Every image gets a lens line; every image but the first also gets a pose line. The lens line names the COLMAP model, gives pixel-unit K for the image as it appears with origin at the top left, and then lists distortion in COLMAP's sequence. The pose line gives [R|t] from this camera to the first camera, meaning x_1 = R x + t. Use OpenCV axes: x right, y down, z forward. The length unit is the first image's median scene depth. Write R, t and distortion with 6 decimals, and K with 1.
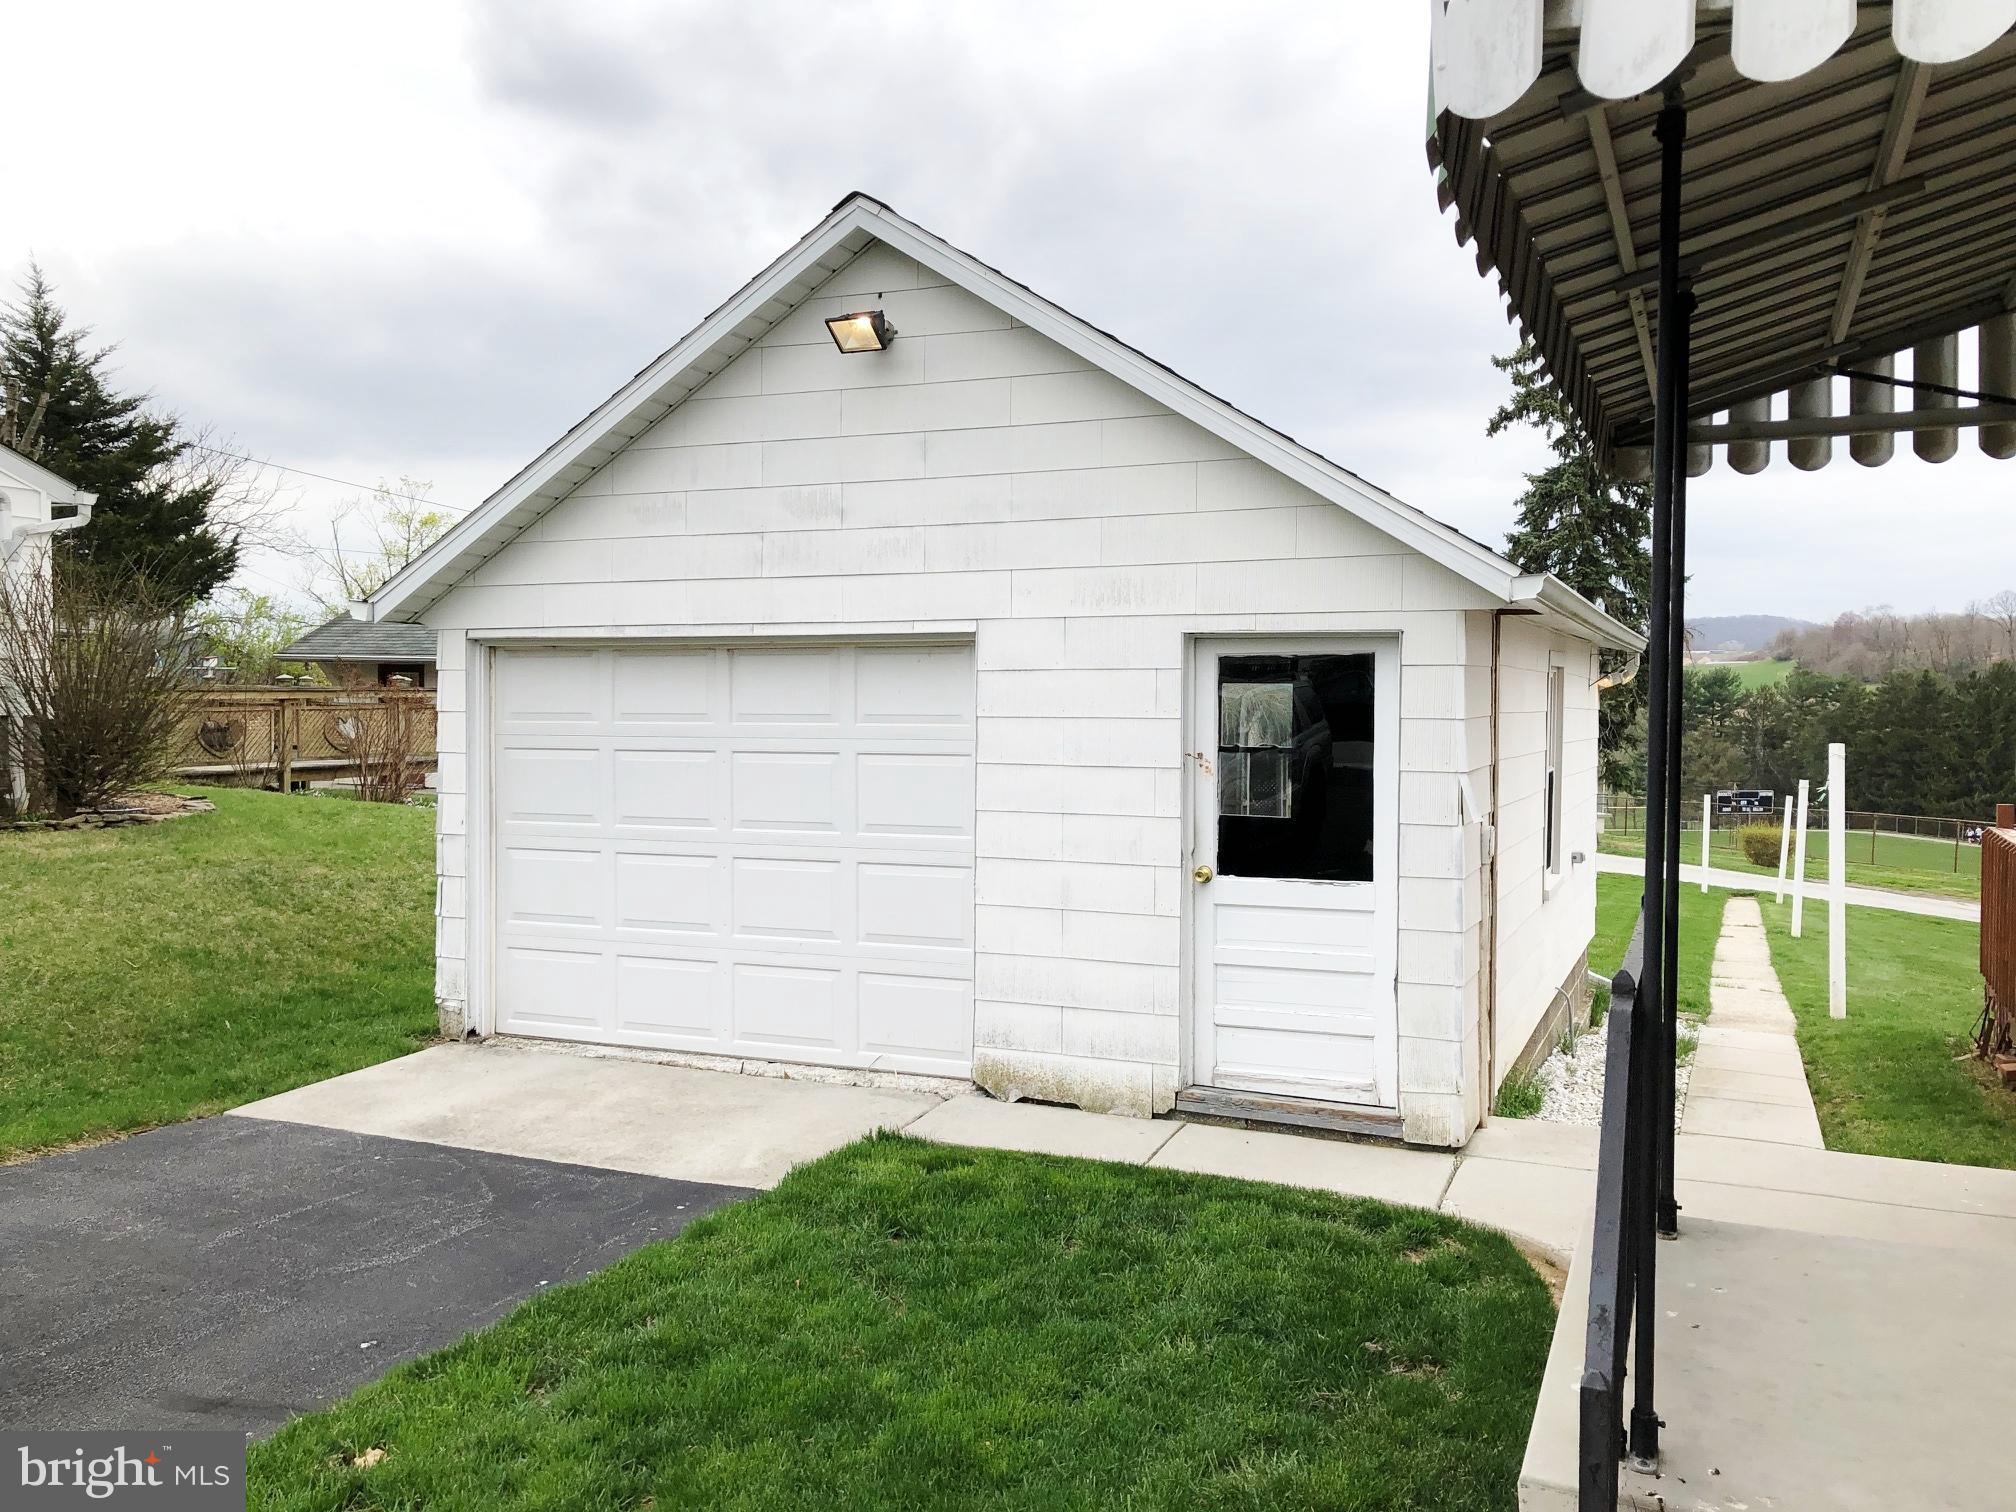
lens RADIAL K [[1645.6, 0, 1012.8], [0, 1645.6, 745.4], [0, 0, 1]] dist [0.054874, -0.069128]
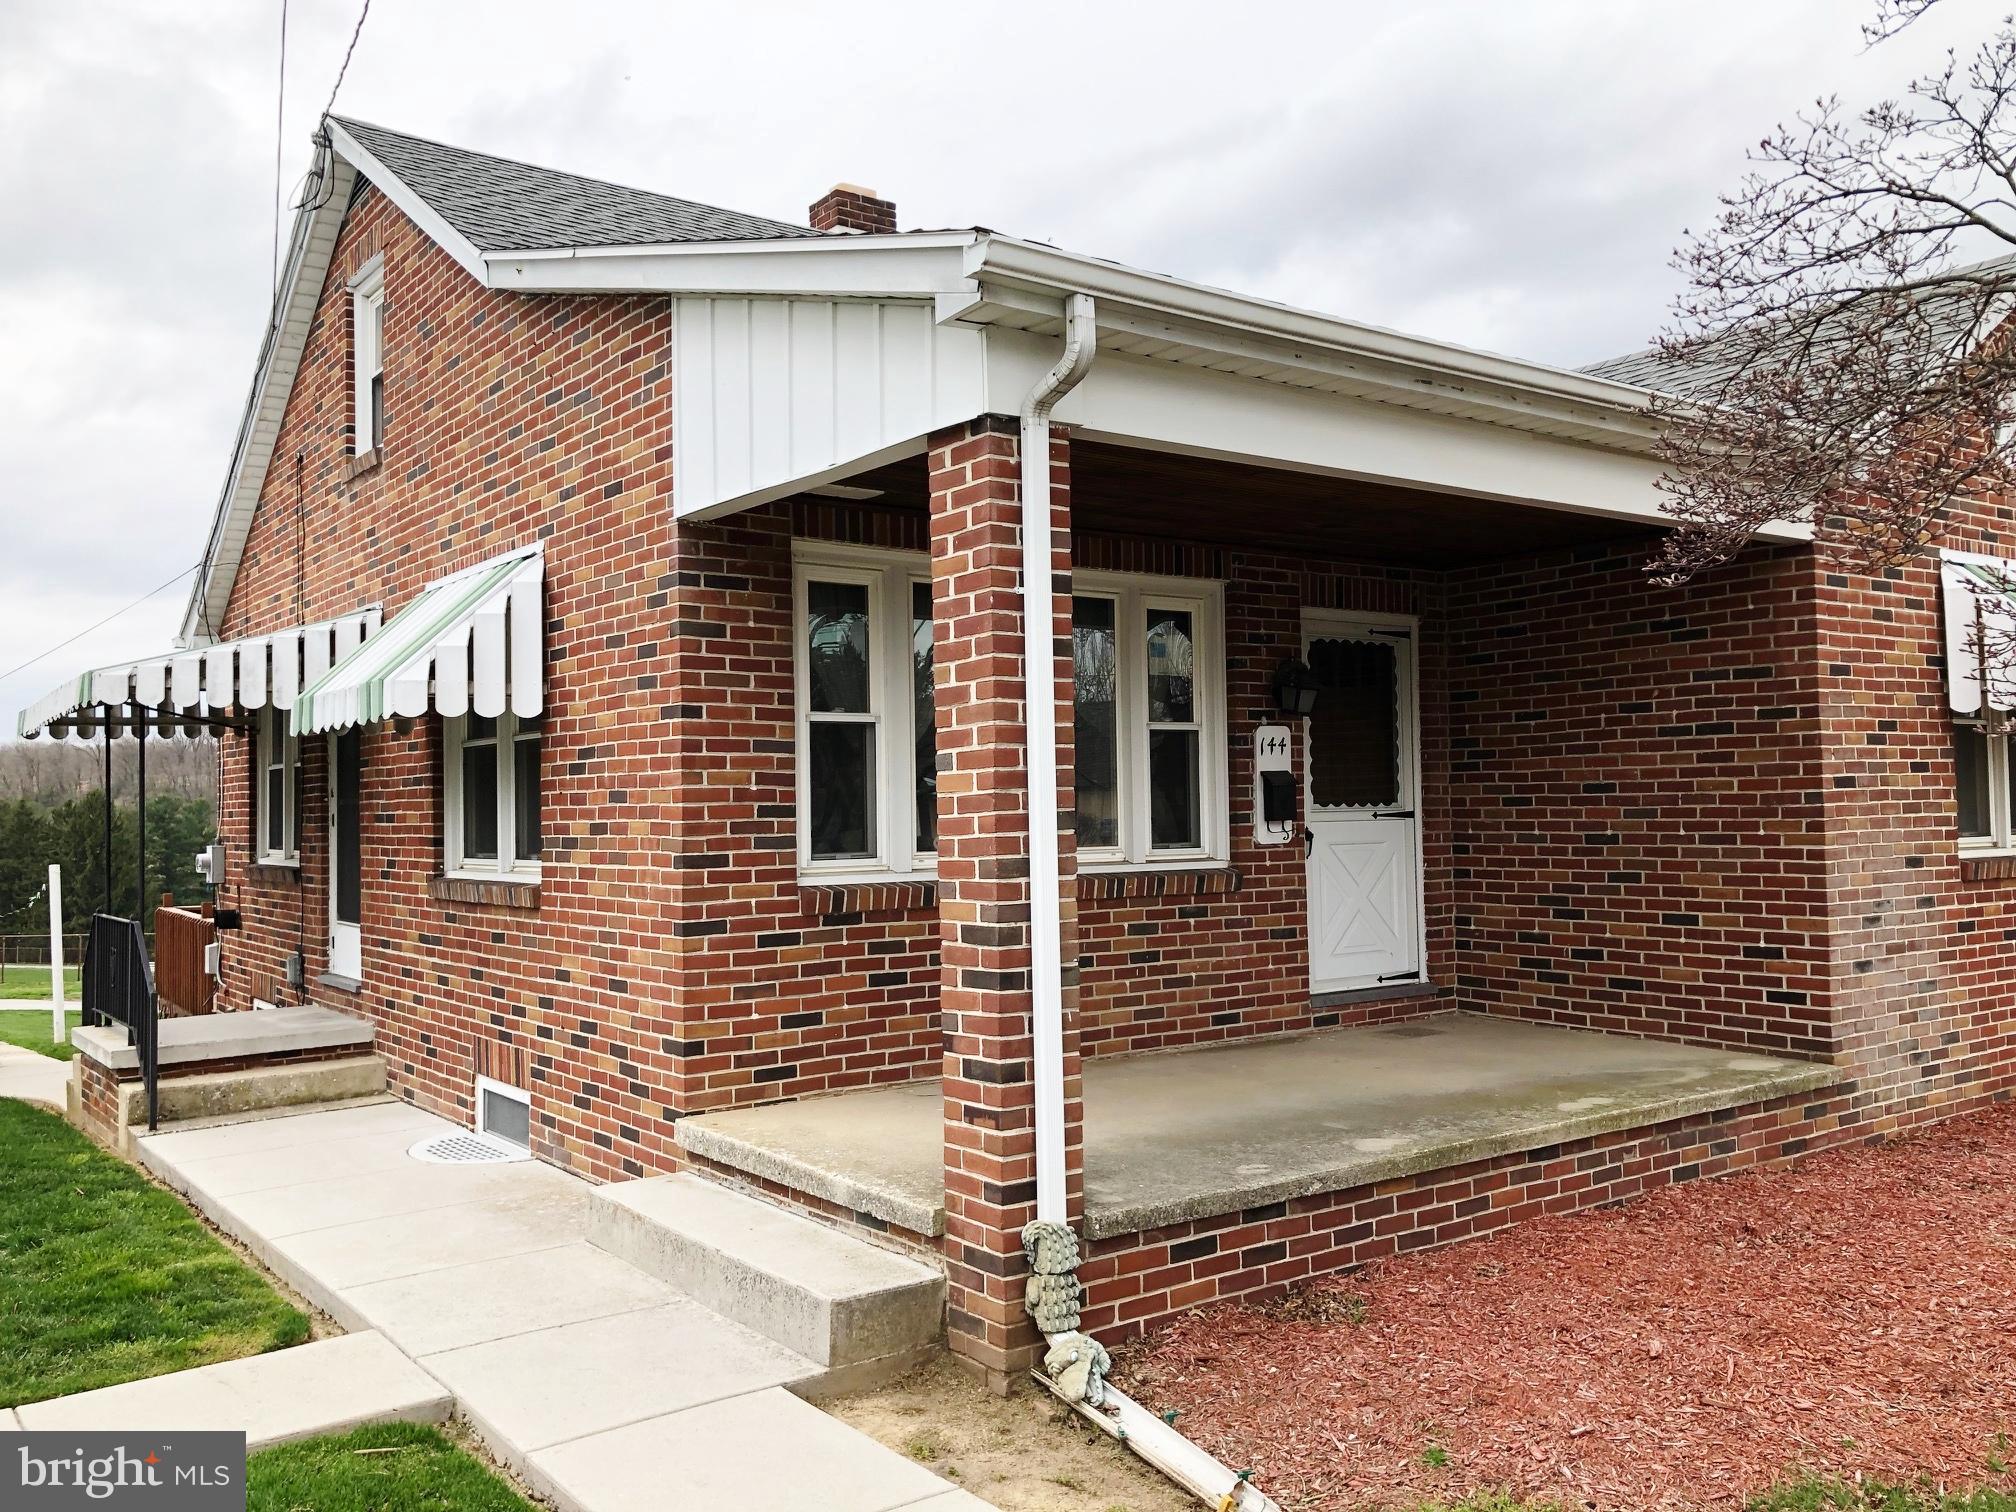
lens RADIAL K [[1645.6, 0, 1012.7], [0, 1645.6, 753.6], [0, 0, 1]] dist [0.054874, -0.069128]
pose [[0.503732, 0.009287, 0.863810, -0.045138], [0.052737, 0.997747, -0.041480, 0.000874], [-0.862249, 0.066450, 0.502107, -0.063099]]
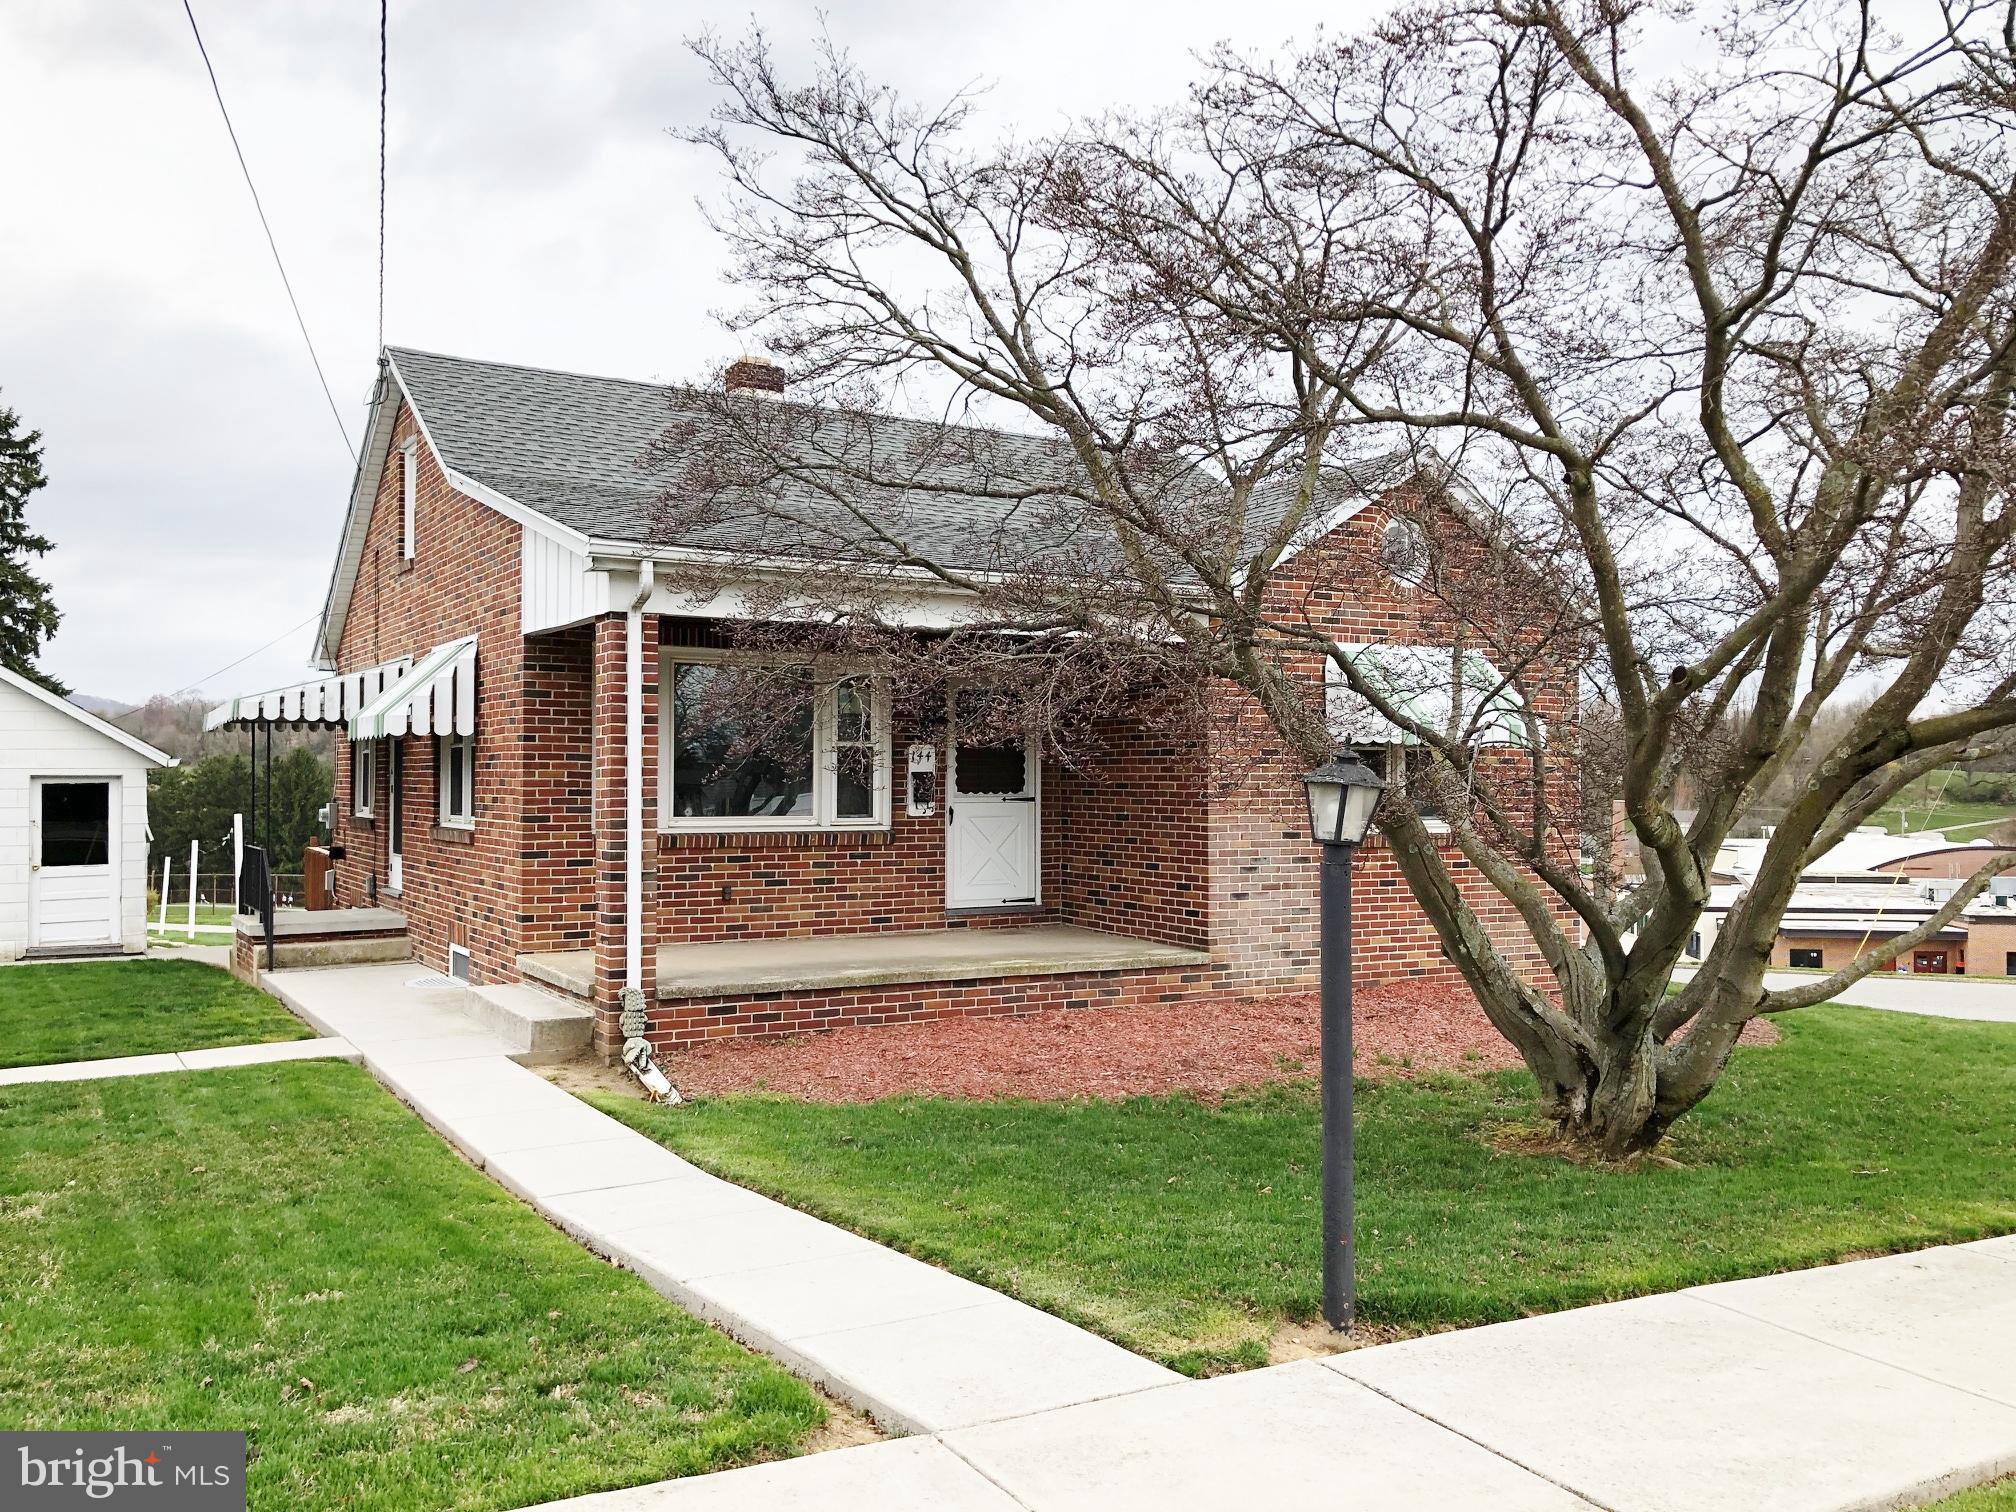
lens RADIAL K [[1645.6, 0, 1020.0], [0, 1645.6, 754.7], [0, 0, 1]] dist [0.054874, -0.069128]
pose [[0.586017, 0.001410, 0.810298, -0.071759], [0.033428, 0.999105, -0.025914, 0.001382], [-0.809609, 0.042273, 0.585445, -0.118071]]
